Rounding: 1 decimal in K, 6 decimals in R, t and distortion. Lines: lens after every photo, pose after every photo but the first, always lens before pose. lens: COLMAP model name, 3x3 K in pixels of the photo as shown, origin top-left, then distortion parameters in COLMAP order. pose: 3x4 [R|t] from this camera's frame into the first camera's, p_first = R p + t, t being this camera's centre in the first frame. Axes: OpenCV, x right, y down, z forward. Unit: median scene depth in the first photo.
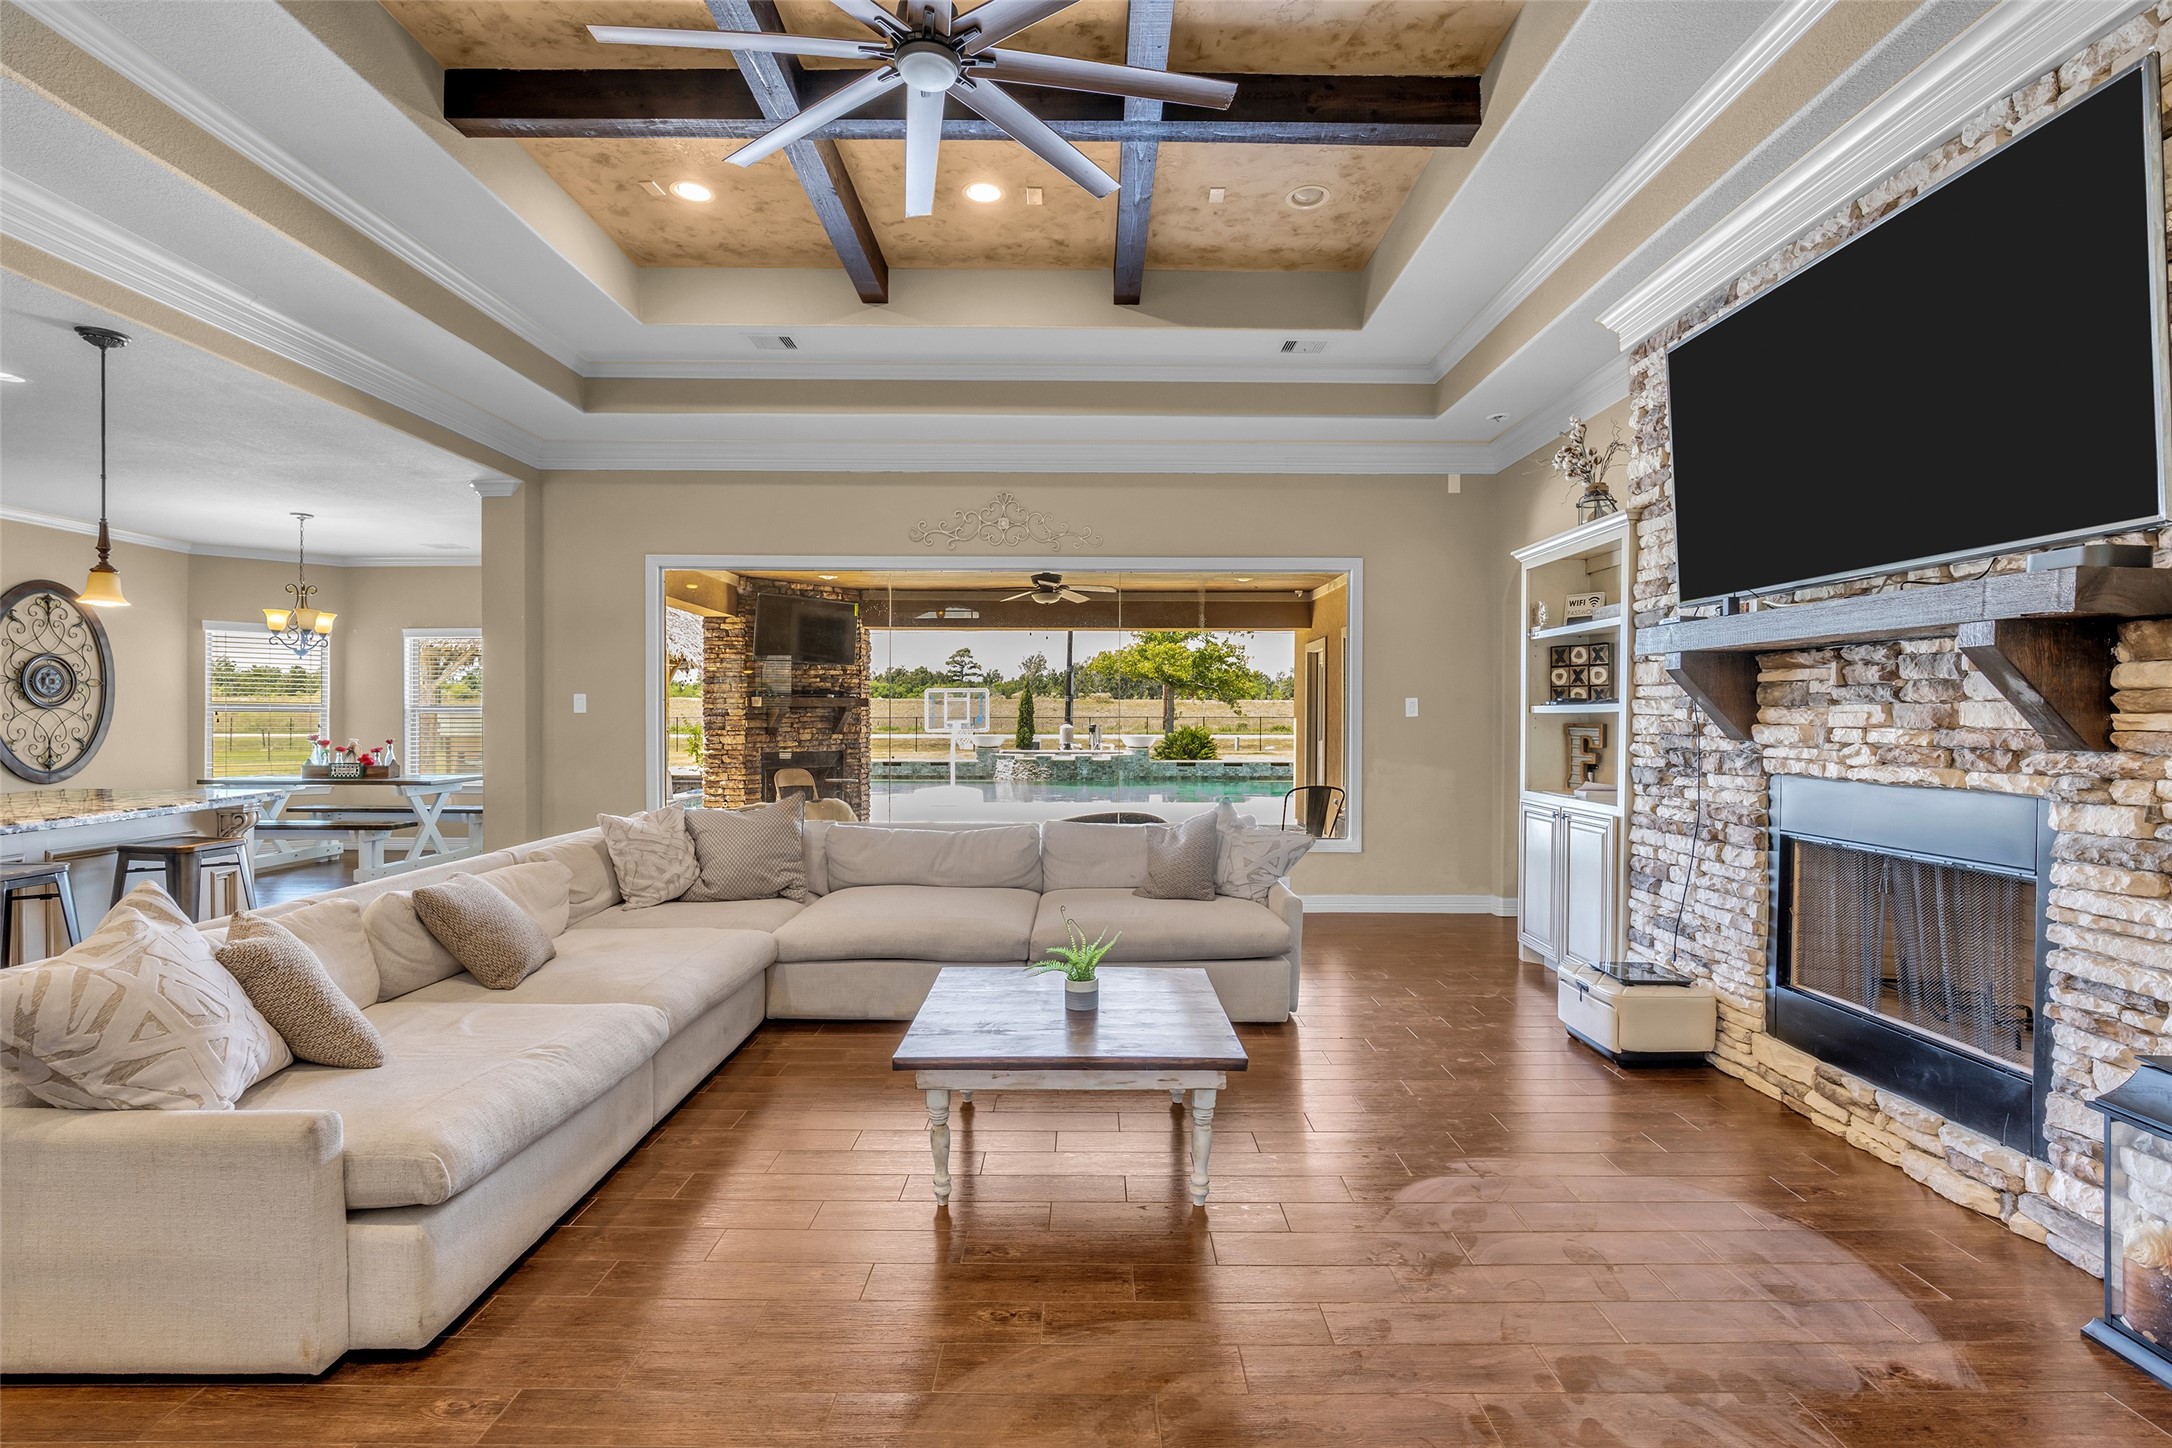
lens RADIAL K [[996.3, 0, 1078.5], [0, 996.3, 730.2], [0, 0, 1]] dist [-0.010032, 0.001072]
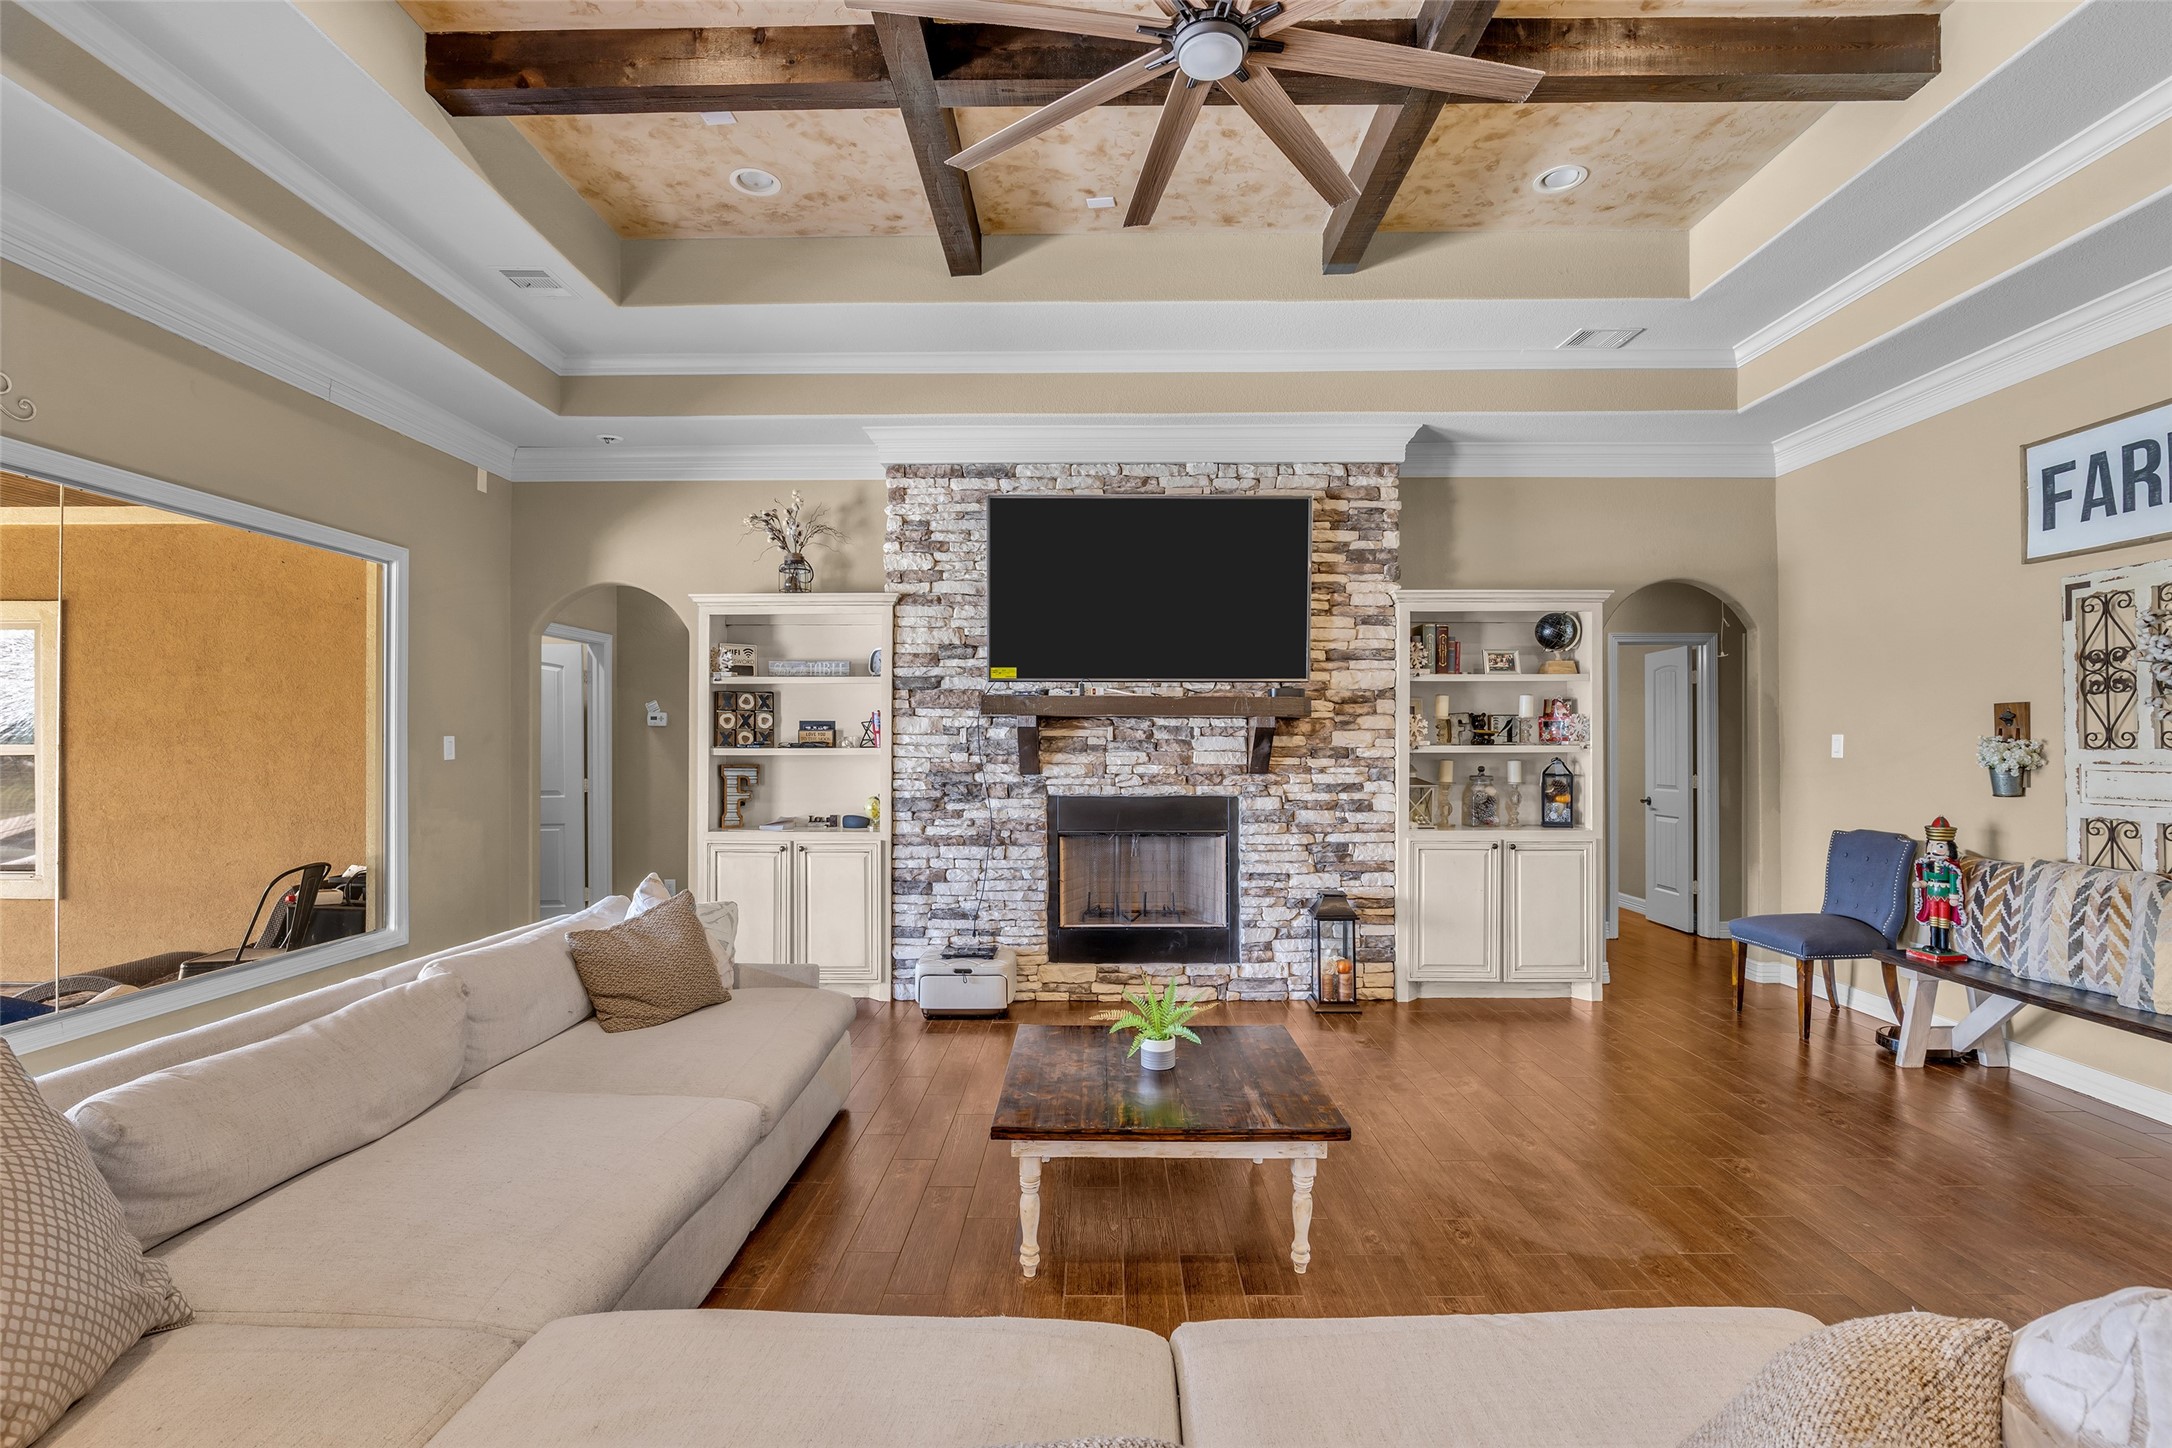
lens RADIAL K [[991.9, 0, 1089.3], [0, 991.9, 737.5], [0, 0, 1]] dist [-0.021133, 0.007068]
pose [[0.003389, 0.002024, 0.999992, -0.810313], [0.014020, 0.999900, -0.002071, -0.040296], [-0.999896, 0.014026, 0.003361, 0.876724]]
